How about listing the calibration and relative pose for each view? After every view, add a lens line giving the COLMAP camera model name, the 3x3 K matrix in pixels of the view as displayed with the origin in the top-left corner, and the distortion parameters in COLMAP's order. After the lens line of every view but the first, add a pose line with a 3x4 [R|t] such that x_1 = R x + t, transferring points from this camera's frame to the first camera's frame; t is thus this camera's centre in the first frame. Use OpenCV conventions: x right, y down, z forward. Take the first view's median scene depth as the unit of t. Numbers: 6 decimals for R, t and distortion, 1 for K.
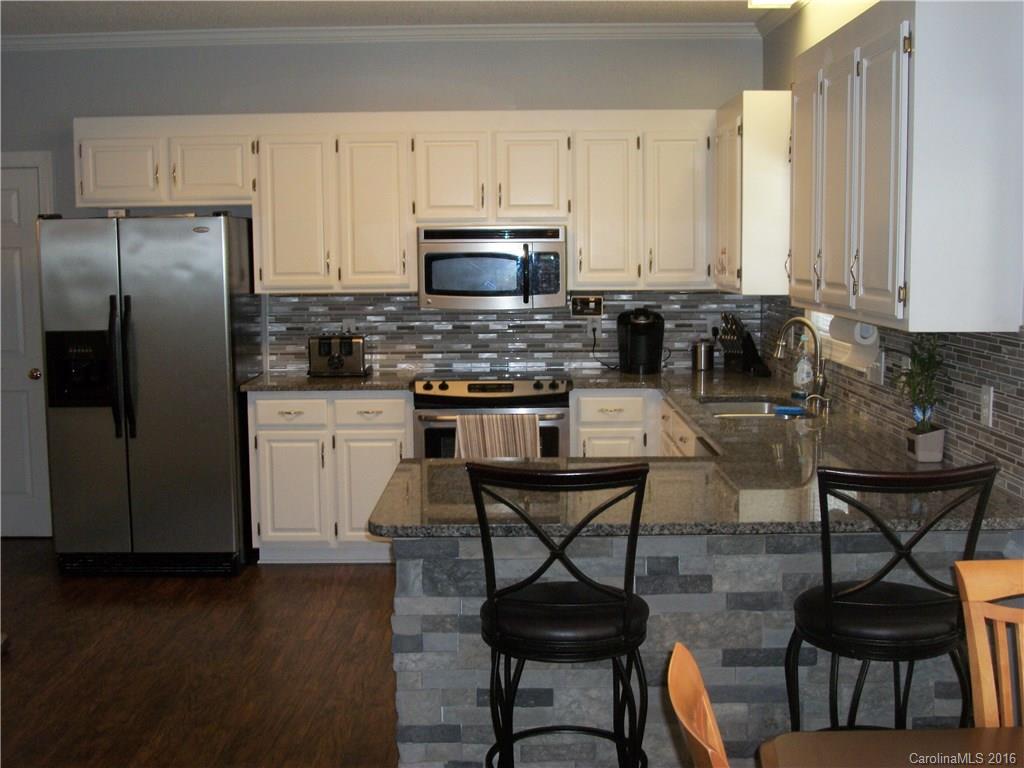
lens RADIAL K [[1212.2, 0, 514.0], [0, 1212.2, 359.9], [0, 0, 1]] dist [-0.070617, 0.004186]
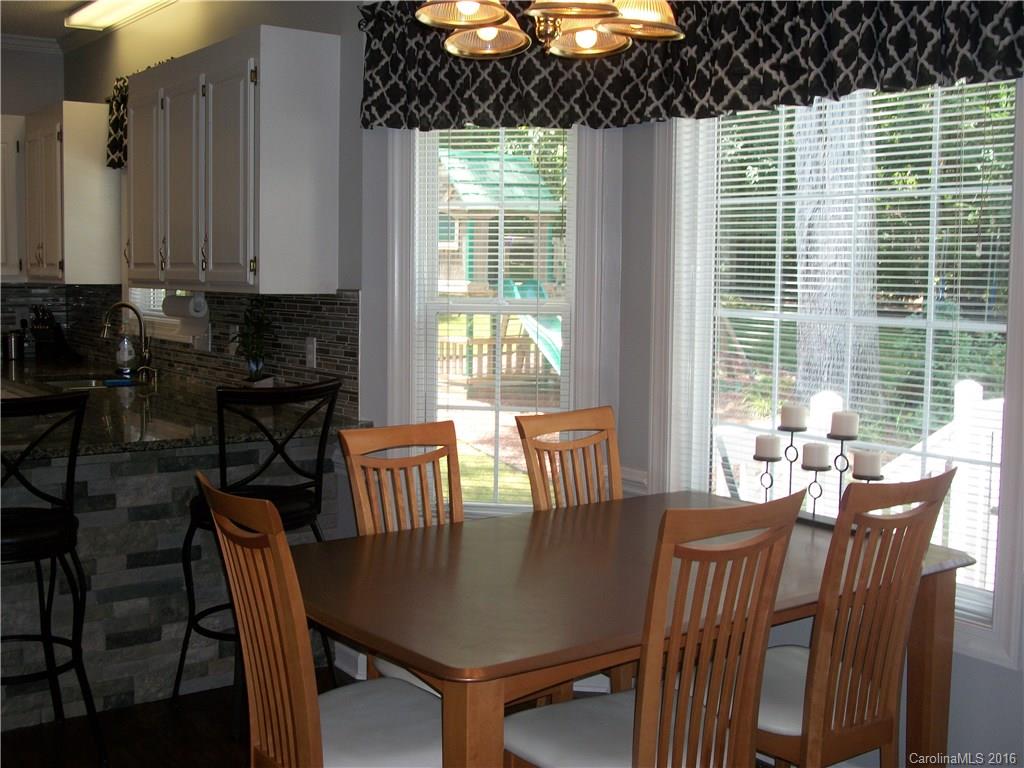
lens RADIAL K [[1212.2, 0, 514.0], [0, 1212.2, 359.9], [0, 0, 1]] dist [-0.070617, 0.004186]
pose [[0.807652, -0.030171, 0.588887, -0.118147], [0.040903, 0.999151, -0.004908, 0.034596], [-0.588239, 0.028051, 0.808201, -0.118537]]
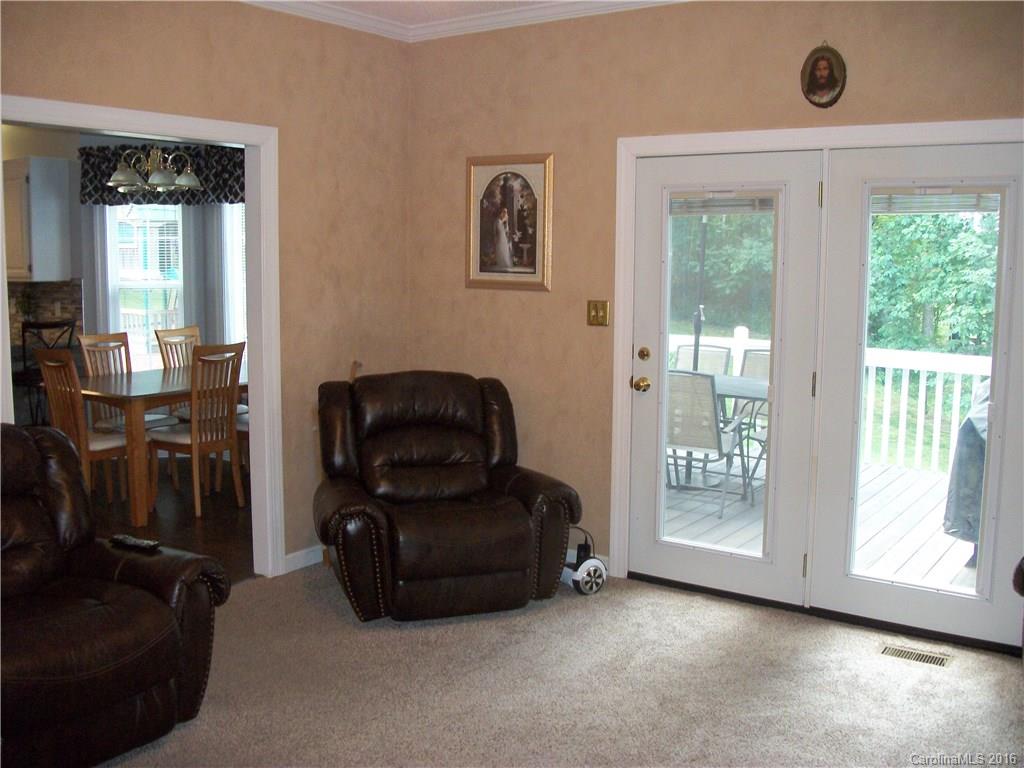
lens RADIAL K [[984.2, 0, 512.0], [0, 984.2, 384.0], [0, 0, 1]] dist [-0.136300, 0.034544]
pose [[0.580752, -0.087692, 0.809343, -0.488395], [0.061825, 0.996061, 0.063560, 0.081456], [-0.811729, 0.013124, 0.583886, -0.705619]]
